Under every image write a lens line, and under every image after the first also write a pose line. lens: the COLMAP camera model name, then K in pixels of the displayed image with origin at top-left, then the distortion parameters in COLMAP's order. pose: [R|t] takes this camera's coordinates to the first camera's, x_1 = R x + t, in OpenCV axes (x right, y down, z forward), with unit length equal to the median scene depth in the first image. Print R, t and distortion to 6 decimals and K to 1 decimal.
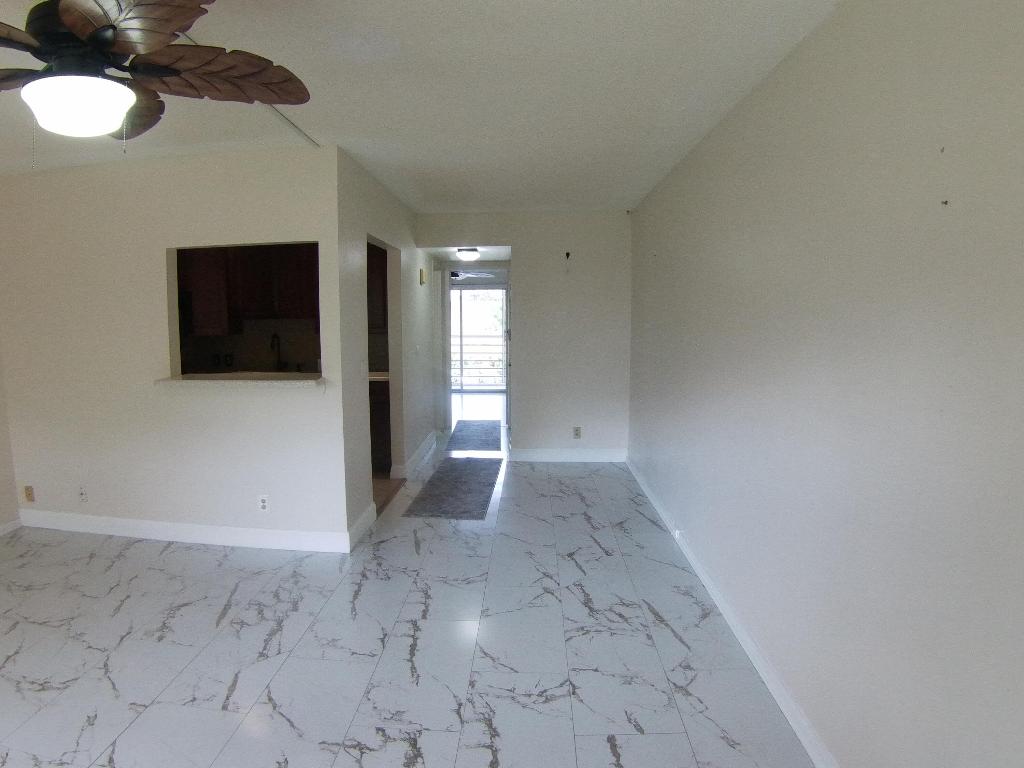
lens RADIAL K [[589.8, 0, 512.7], [0, 589.8, 389.1], [0, 0, 1]] dist [-0.170787, 0.031058]
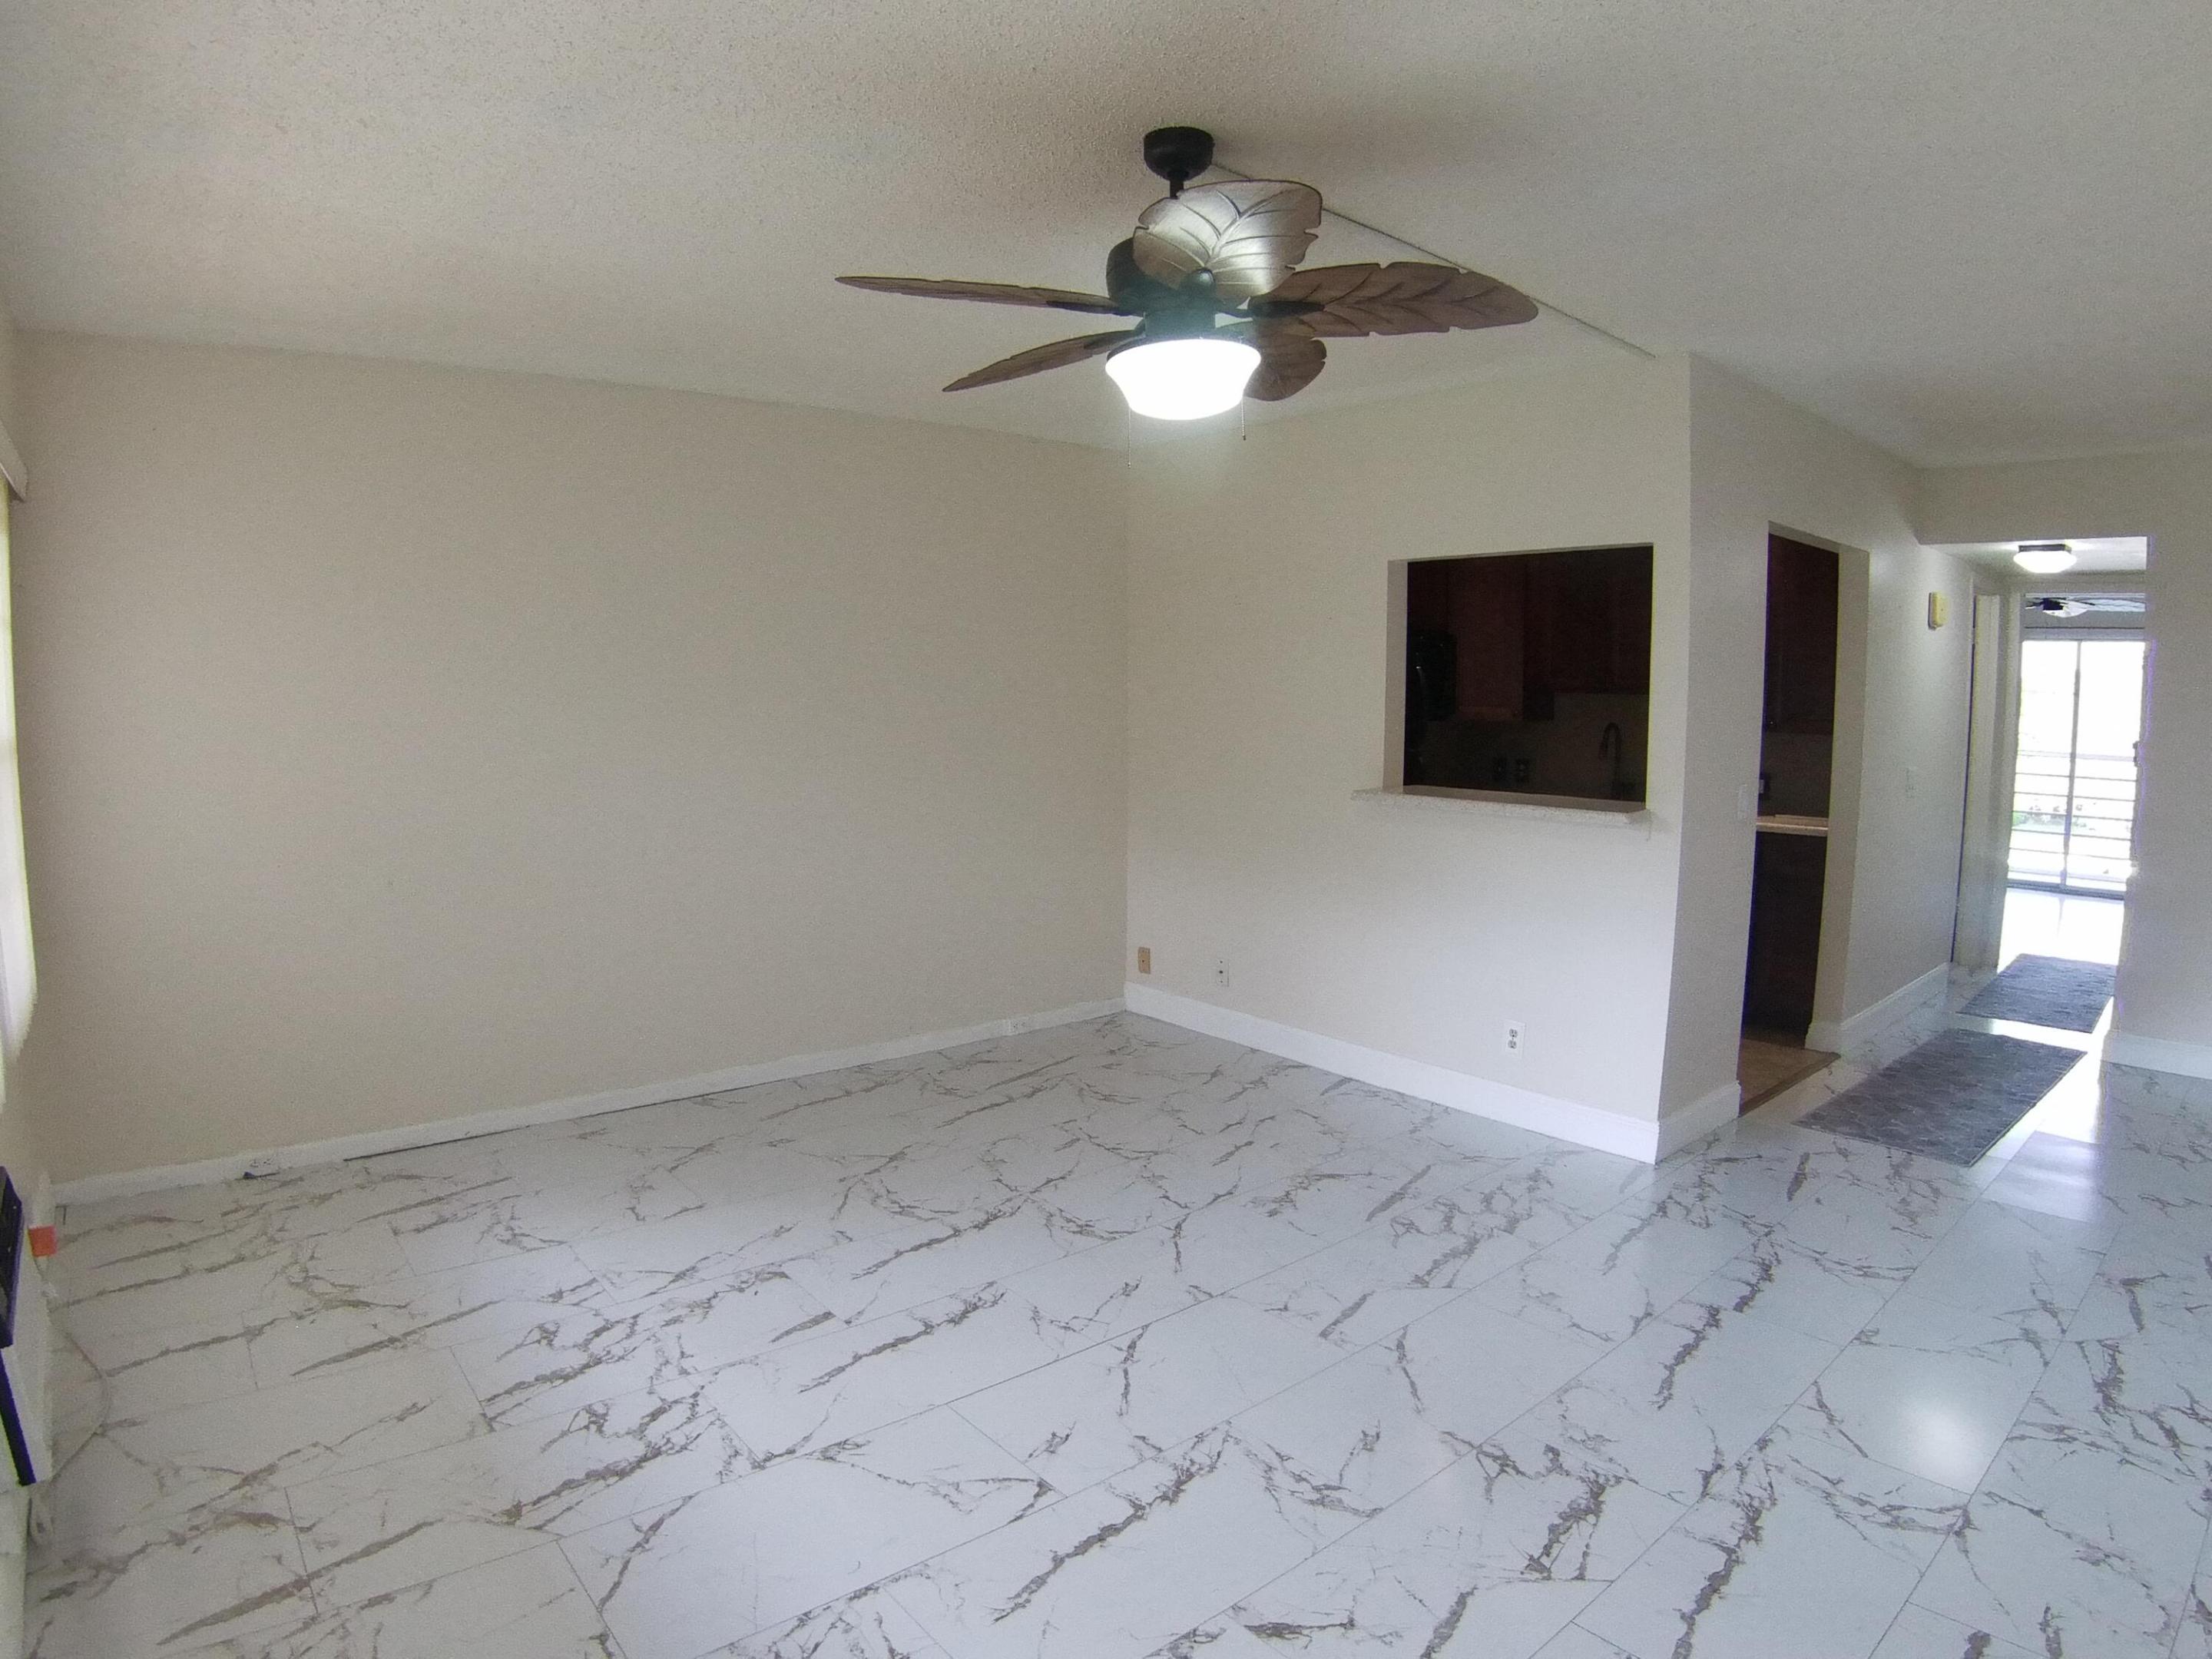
lens RADIAL K [[1302.7, 0, 1096.3], [0, 1302.7, 839.1], [0, 0, 1]] dist [-0.142136, 0.002875]
pose [[0.661138, 0.088720, -0.745000, 0.191949], [-0.095696, 0.994845, 0.033550, 0.014277], [0.744136, 0.049112, 0.666220, -0.106364]]
